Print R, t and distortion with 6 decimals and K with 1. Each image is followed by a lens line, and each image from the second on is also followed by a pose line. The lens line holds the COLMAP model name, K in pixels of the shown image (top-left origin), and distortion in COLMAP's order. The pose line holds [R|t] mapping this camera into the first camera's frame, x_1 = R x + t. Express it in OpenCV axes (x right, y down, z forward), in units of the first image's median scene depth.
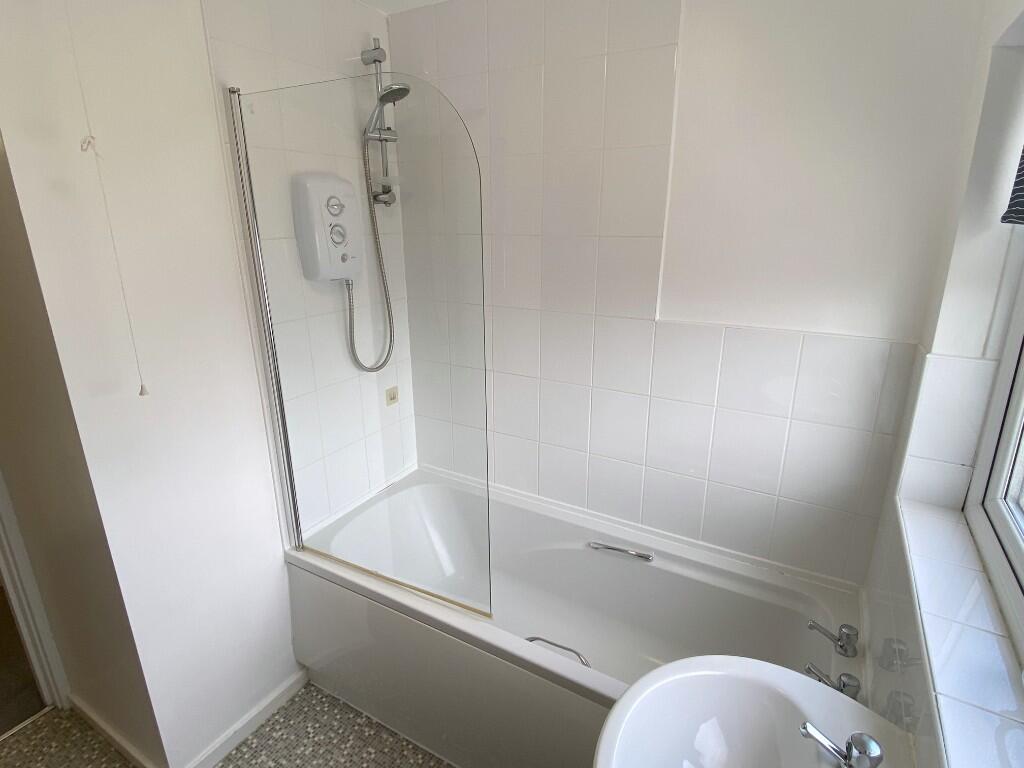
lens RADIAL K [[545.5, 0, 507.9], [0, 545.5, 379.2], [0, 0, 1]] dist [0.004026, 0.001367]
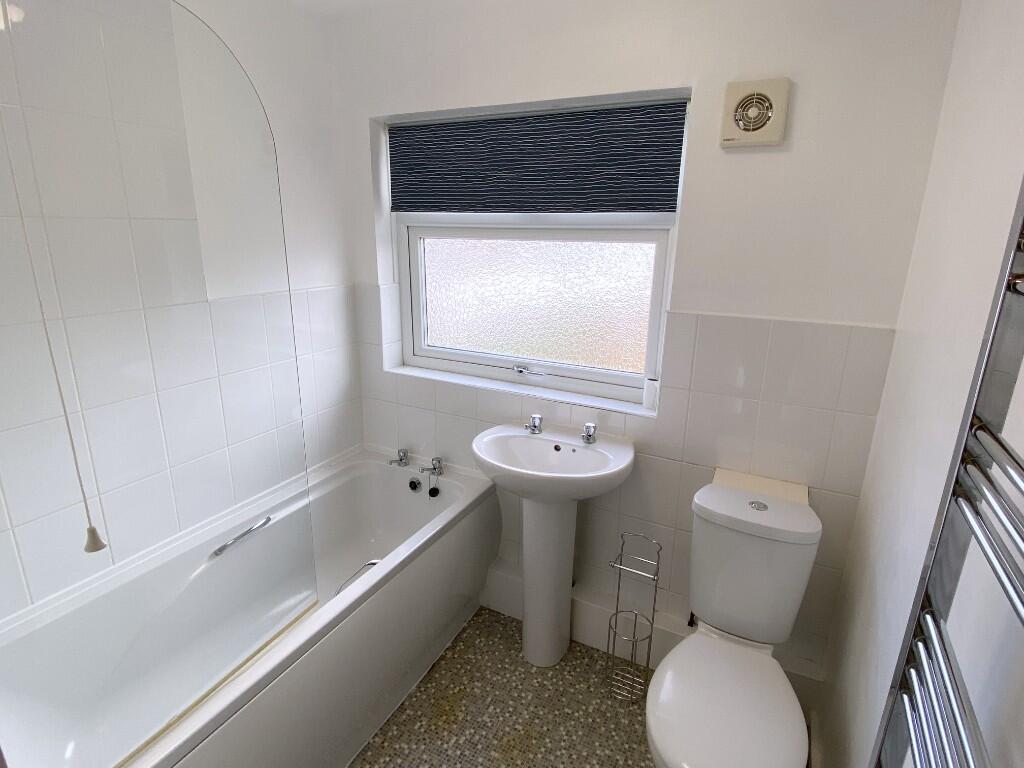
lens RADIAL K [[545.5, 0, 507.9], [0, 545.5, 379.2], [0, 0, 1]] dist [0.004026, 0.001367]
pose [[-0.049042, -0.269980, 0.961616, -0.829516], [0.284567, 0.919095, 0.272555, -0.097511], [-0.957401, 0.287010, 0.031753, 0.495749]]
